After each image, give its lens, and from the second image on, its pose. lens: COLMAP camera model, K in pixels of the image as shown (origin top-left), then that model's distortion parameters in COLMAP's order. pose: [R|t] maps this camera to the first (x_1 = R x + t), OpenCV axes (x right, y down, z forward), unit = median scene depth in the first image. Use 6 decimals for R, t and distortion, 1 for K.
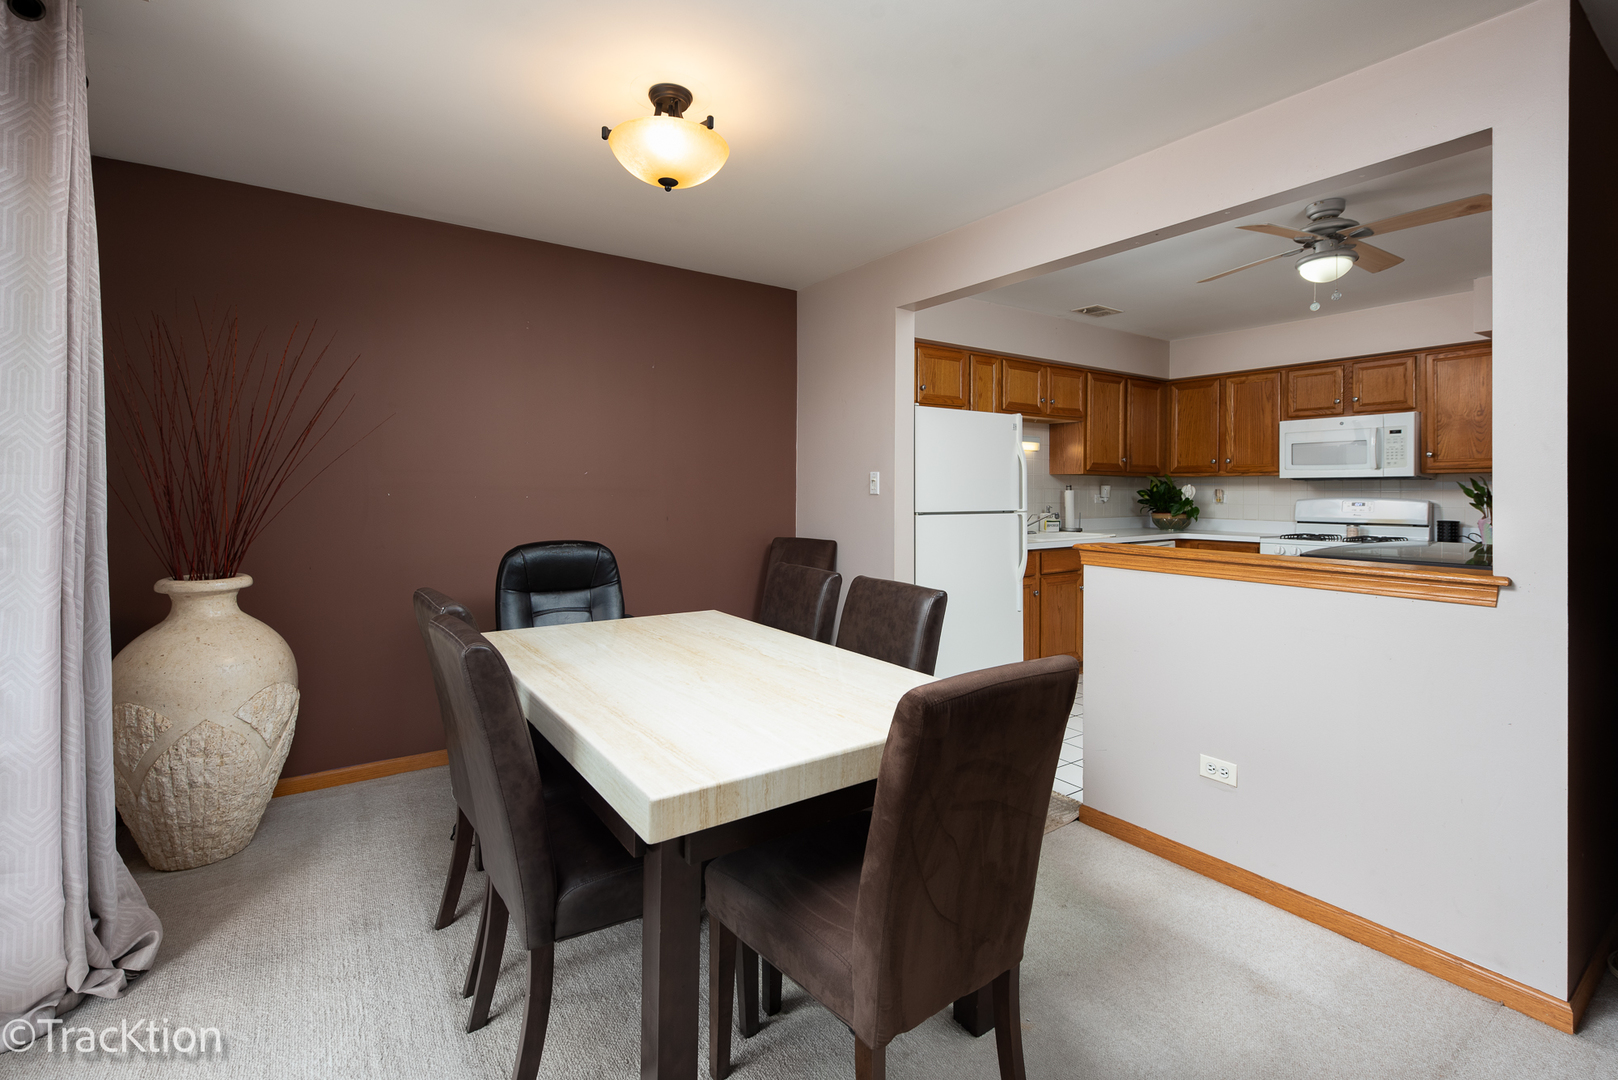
lens RADIAL K [[723.6, 0, 817.5], [0, 723.6, 491.2], [0, 0, 1]] dist [0.001290, -0.000098]
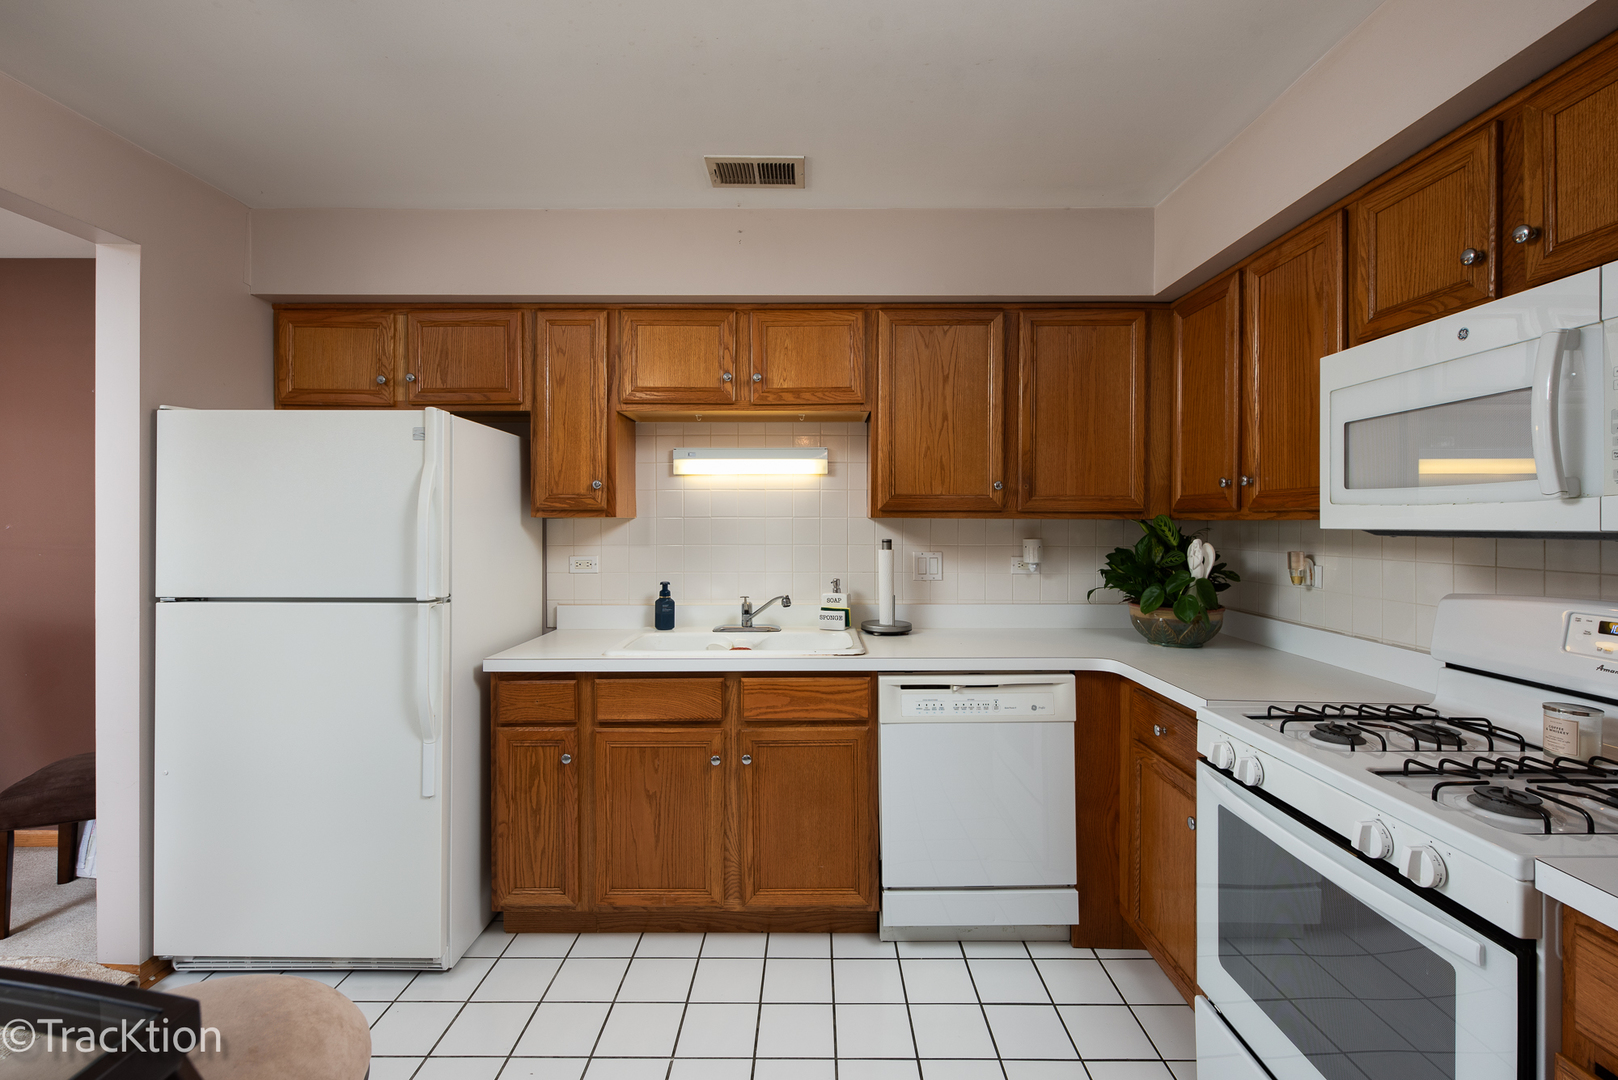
lens RADIAL K [[723.6, 0, 813.3], [0, 723.6, 527.8], [0, 0, 1]] dist [0.001290, -0.000098]
pose [[0.817238, 0.002303, -0.576295, 0.658421], [-0.001247, 0.999997, 0.002228, -0.019685], [0.576299, -0.001102, 0.817239, 0.613673]]
